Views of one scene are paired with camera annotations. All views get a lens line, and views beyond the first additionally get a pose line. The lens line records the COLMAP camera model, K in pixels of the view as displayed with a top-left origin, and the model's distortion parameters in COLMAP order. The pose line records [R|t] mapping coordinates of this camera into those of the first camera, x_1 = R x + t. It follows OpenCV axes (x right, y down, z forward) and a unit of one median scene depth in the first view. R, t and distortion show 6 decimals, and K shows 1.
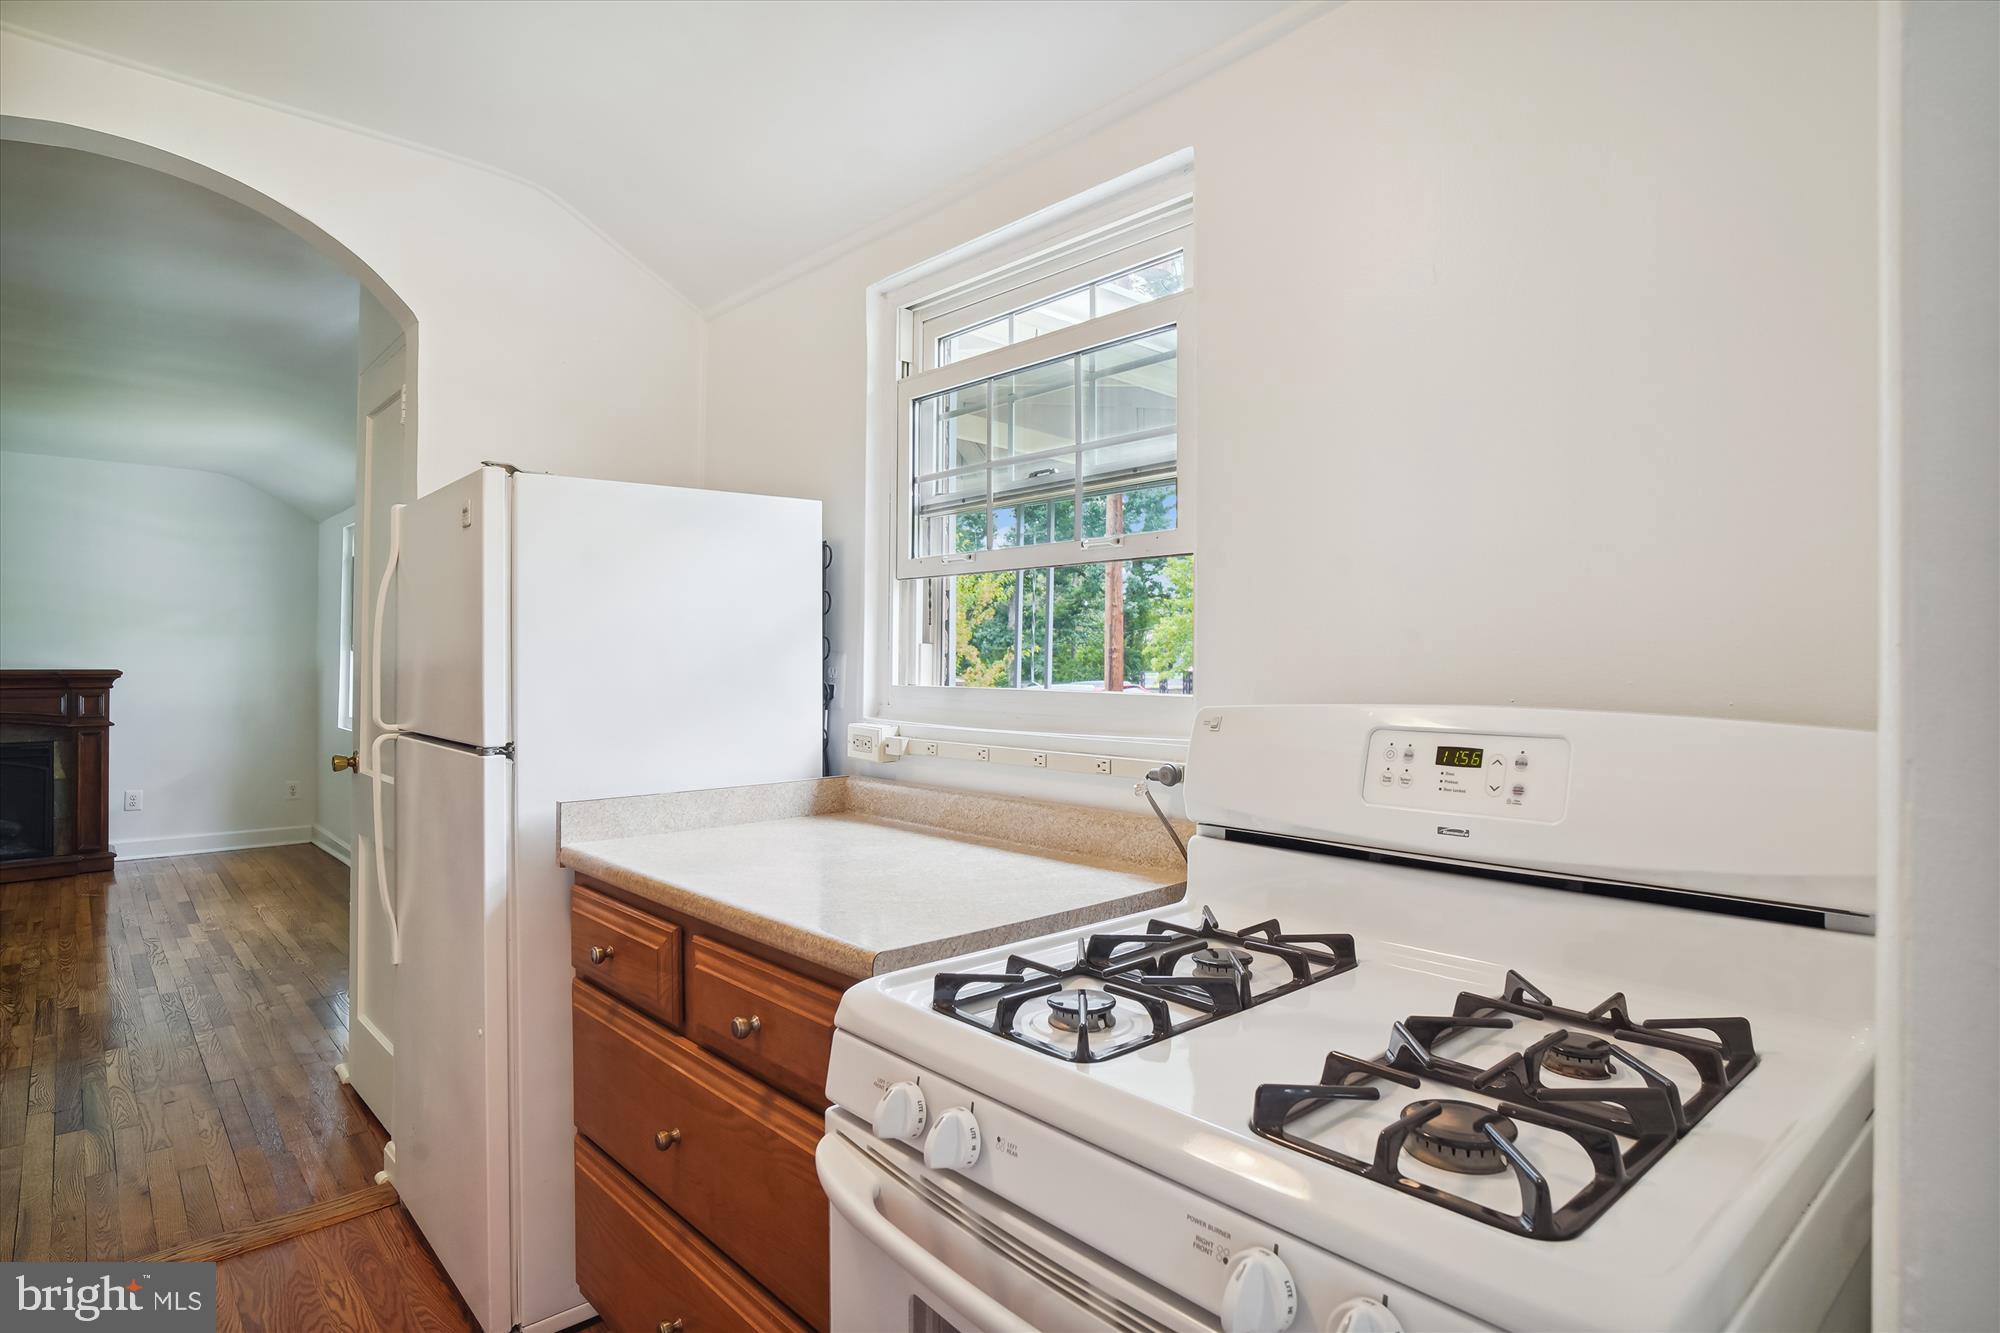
lens RADIAL K [[1066.4, 0, 1000.3], [0, 1066.4, 641.3], [0, 0, 1]] dist [-0.048176, 0.025072]
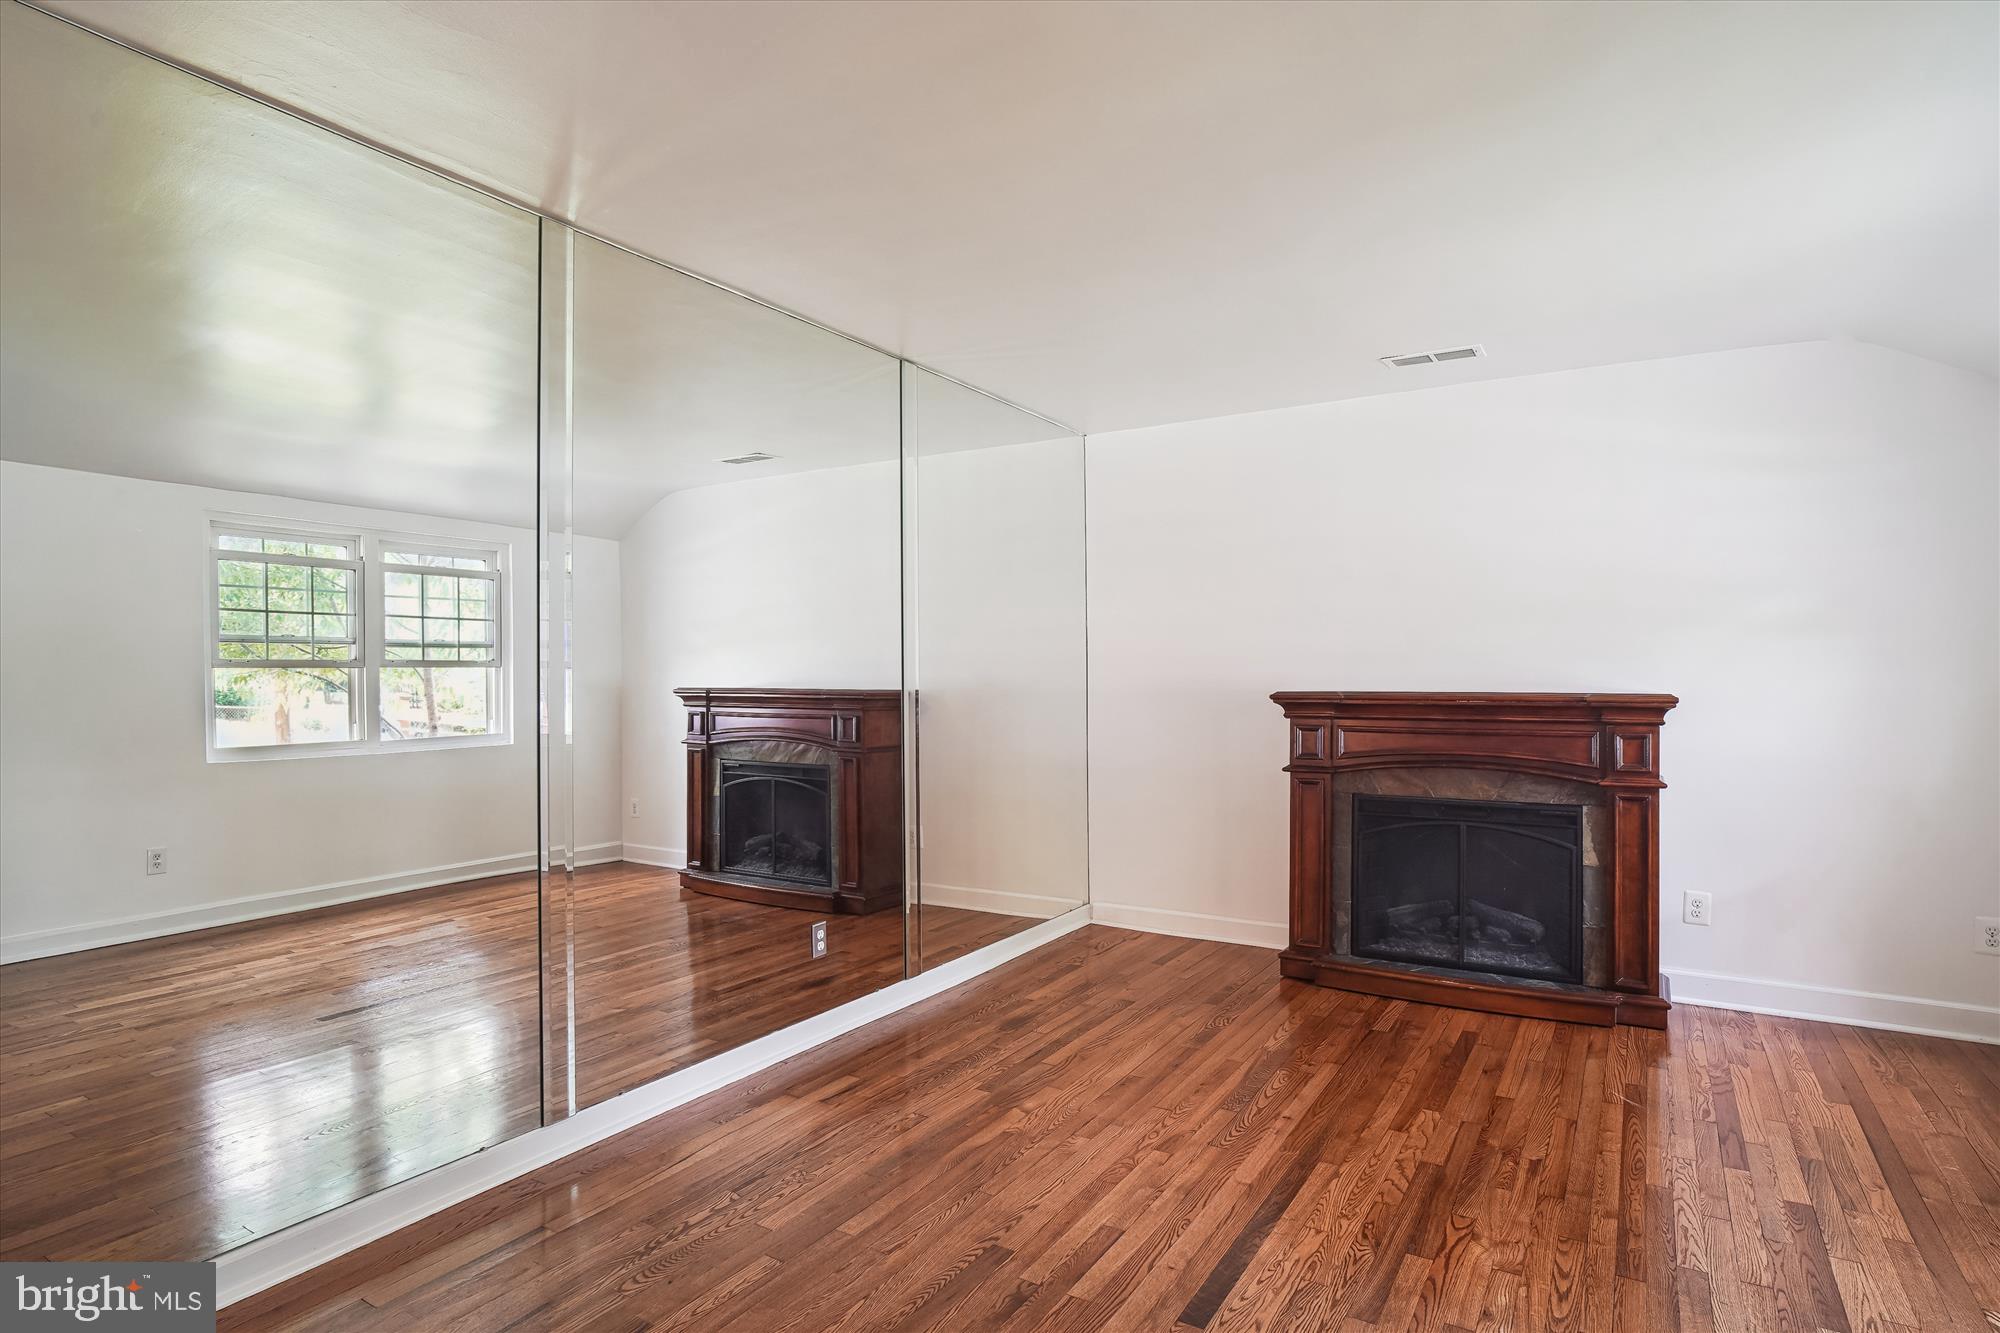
lens RADIAL K [[1066.4, 0, 1003.5], [0, 1066.4, 680.2], [0, 0, 1]] dist [-0.048176, 0.025072]
pose [[0.292187, 0.003396, -0.956355, -1.054704], [0.018931, 0.999777, 0.009334, 0.017915], [0.956174, -0.020832, 0.292058, 1.263633]]
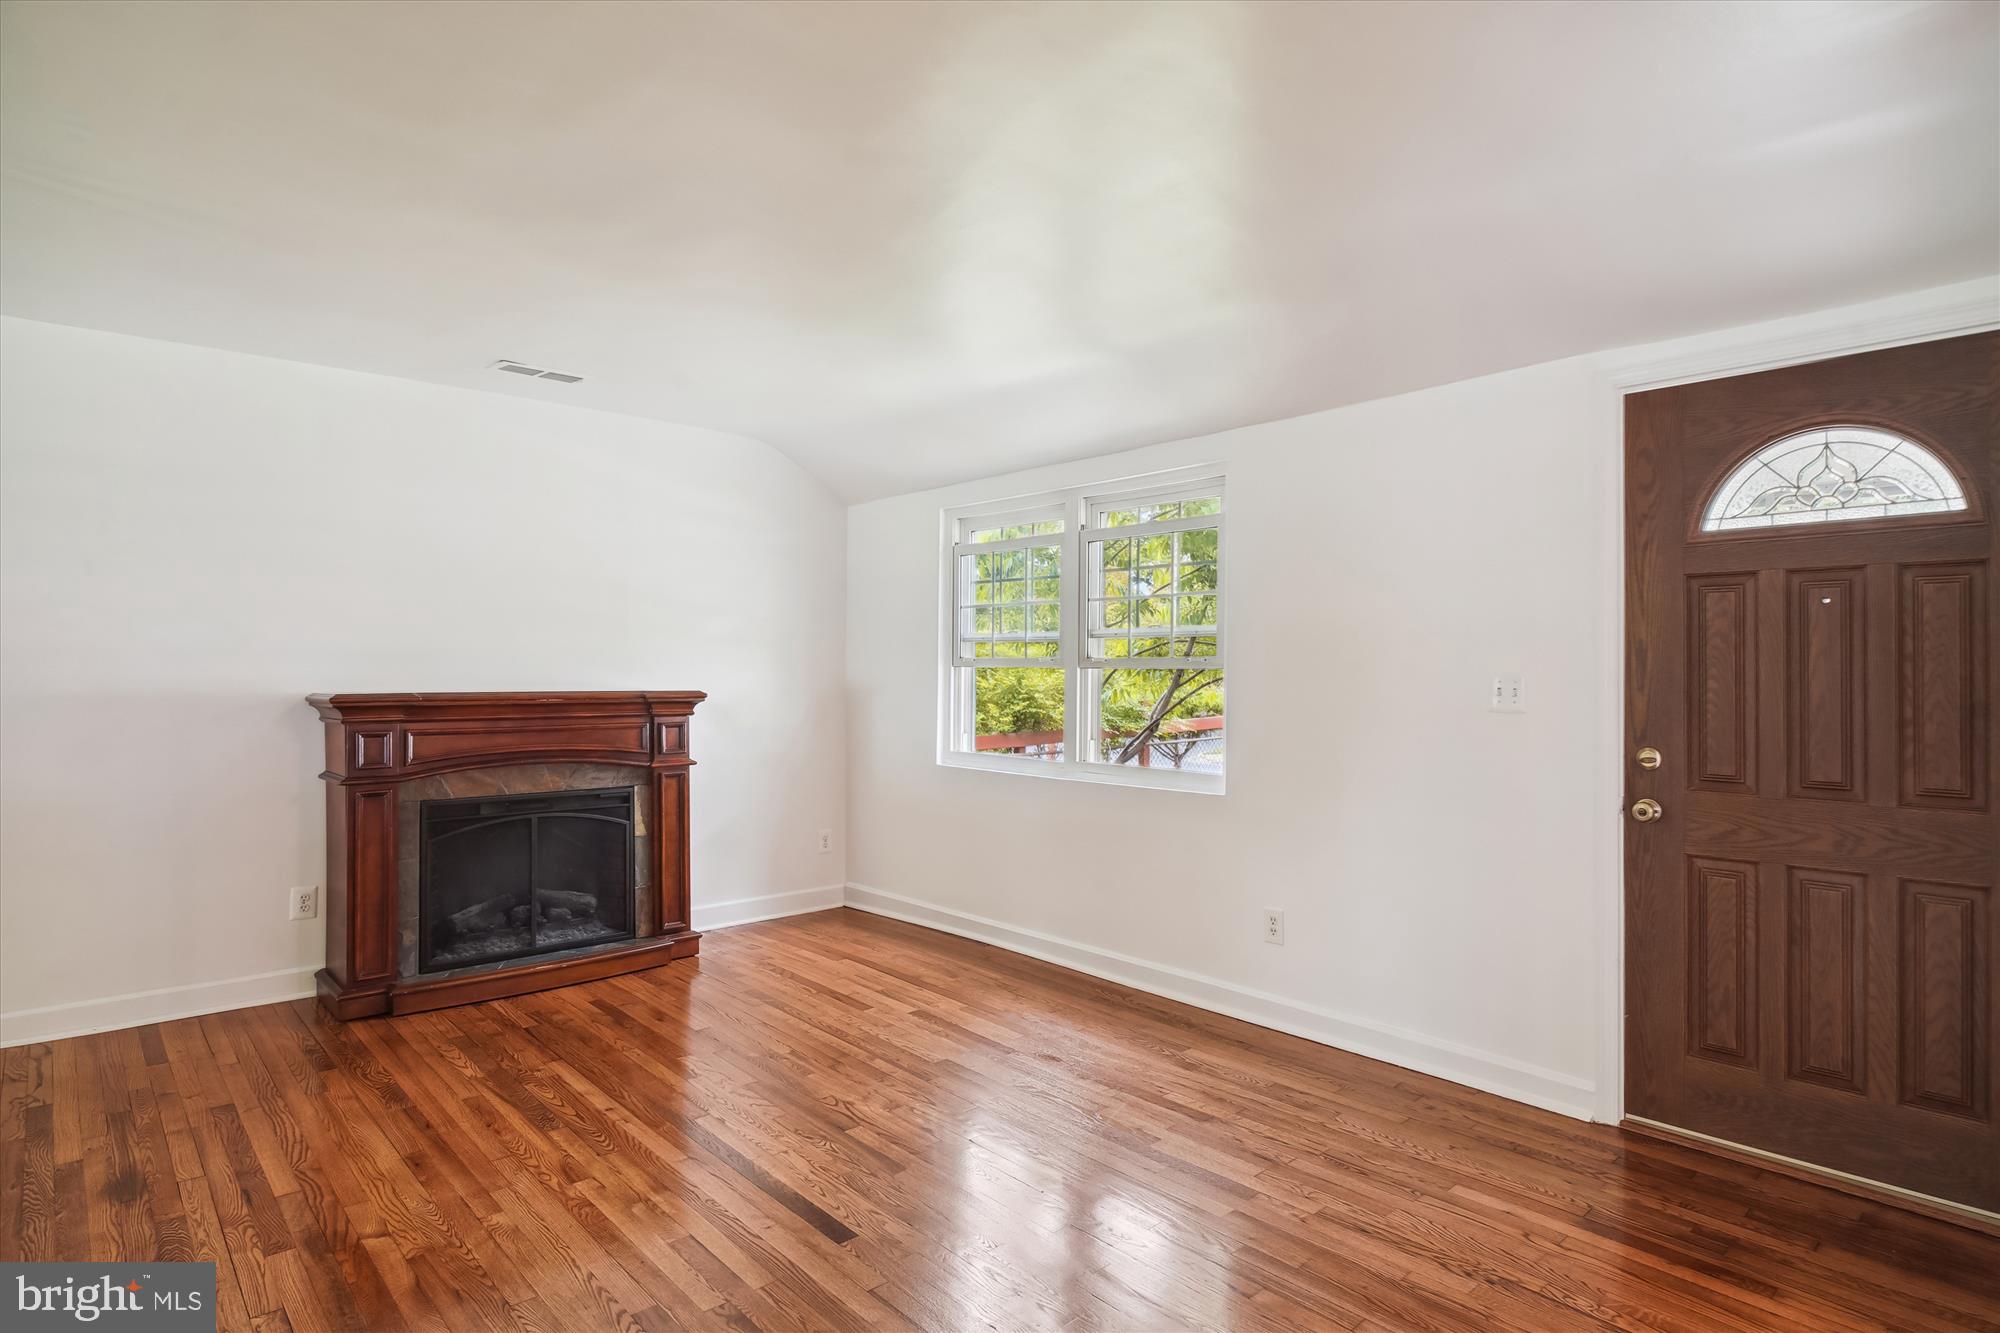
lens RADIAL K [[1066.4, 0, 995.4], [0, 1066.4, 659.5], [0, 0, 1]] dist [-0.048176, 0.025072]
pose [[0.999881, -0.001359, 0.015392, -1.750660], [0.001290, 0.999989, 0.004518, 0.004889], [-0.015398, -0.004498, 0.999871, 0.619068]]
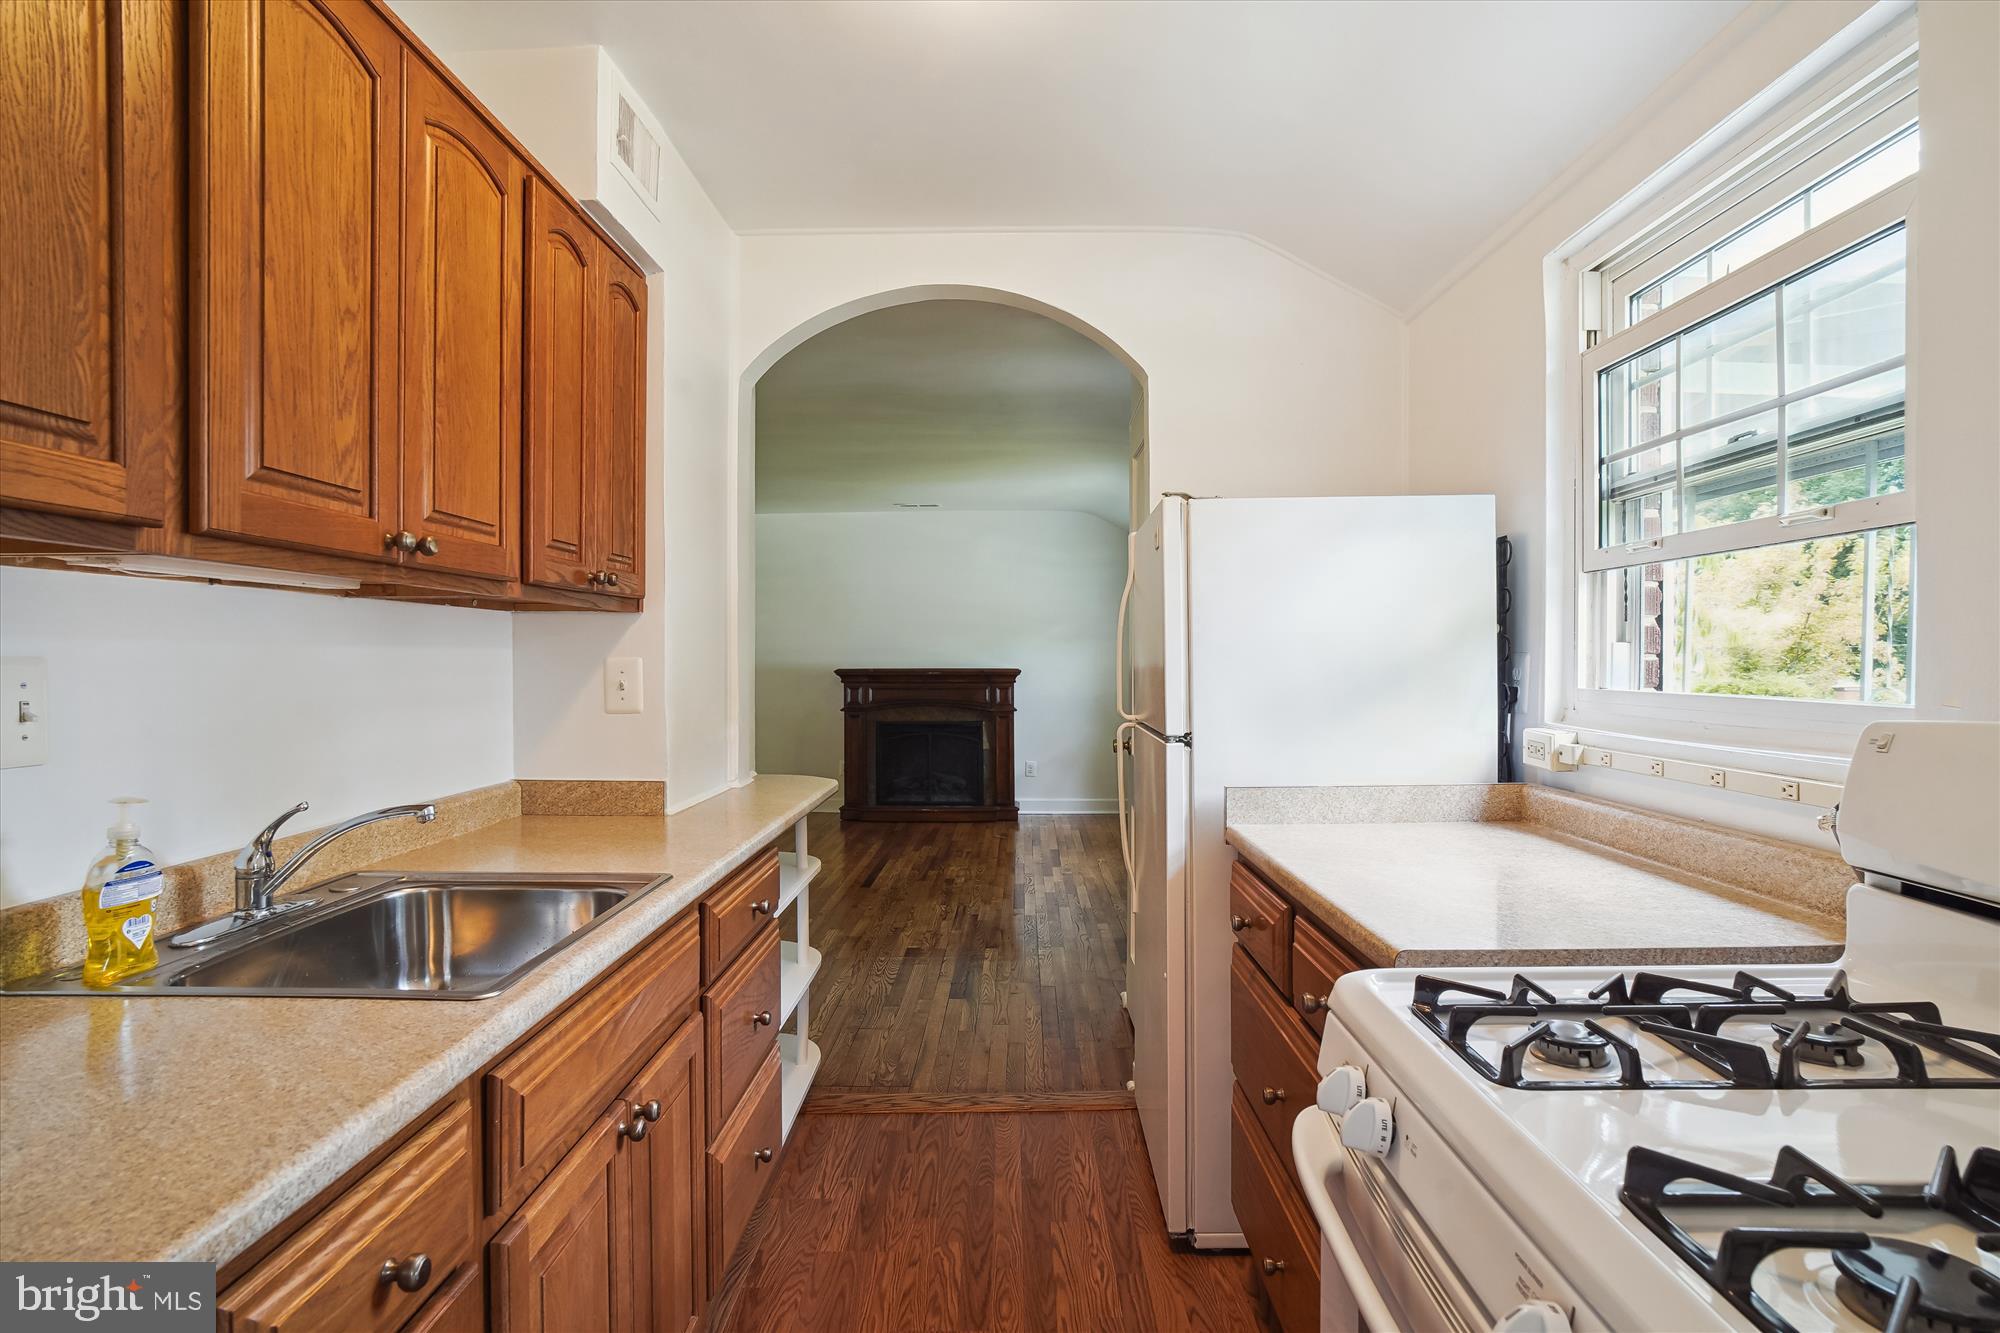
lens RADIAL K [[1066.4, 0, 1011.0], [0, 1066.4, 663.1], [0, 0, 1]] dist [-0.048176, 0.025072]
pose [[0.737591, 0.000229, -0.675248, 0.151158], [0.013580, 0.999793, 0.015172, -0.000876], [0.675112, -0.020361, 0.737435, 0.004935]]
